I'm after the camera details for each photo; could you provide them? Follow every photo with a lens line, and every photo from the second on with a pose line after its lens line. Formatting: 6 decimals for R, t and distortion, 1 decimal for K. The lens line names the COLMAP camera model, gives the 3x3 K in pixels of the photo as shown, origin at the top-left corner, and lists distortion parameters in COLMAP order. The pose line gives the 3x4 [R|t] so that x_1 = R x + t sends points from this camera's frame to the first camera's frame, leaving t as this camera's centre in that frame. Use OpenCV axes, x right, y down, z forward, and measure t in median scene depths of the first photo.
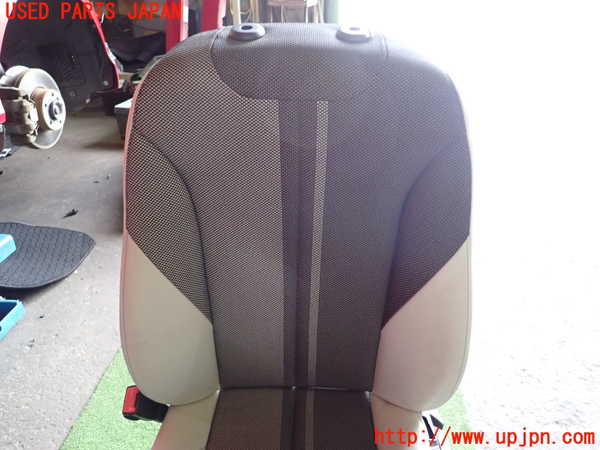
lens RADIAL K [[444.9, 0, 298.9], [0, 444.9, 225.3], [0, 0, 1]] dist [0.001952, 0.000605]
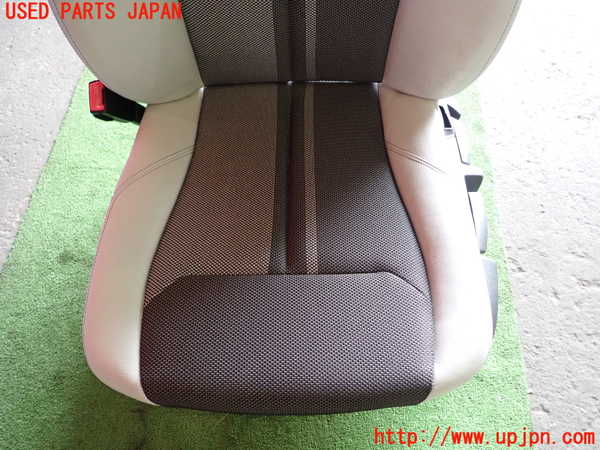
lens RADIAL K [[444.9, 0, 298.9], [0, 444.9, 225.3], [0, 0, 1]] dist [0.001952, 0.000605]
pose [[0.999398, -0.034018, -0.006858, 0.002423], [0.032278, 0.838661, 0.543696, 0.129494], [-0.012744, -0.543590, 0.839254, 0.134390]]
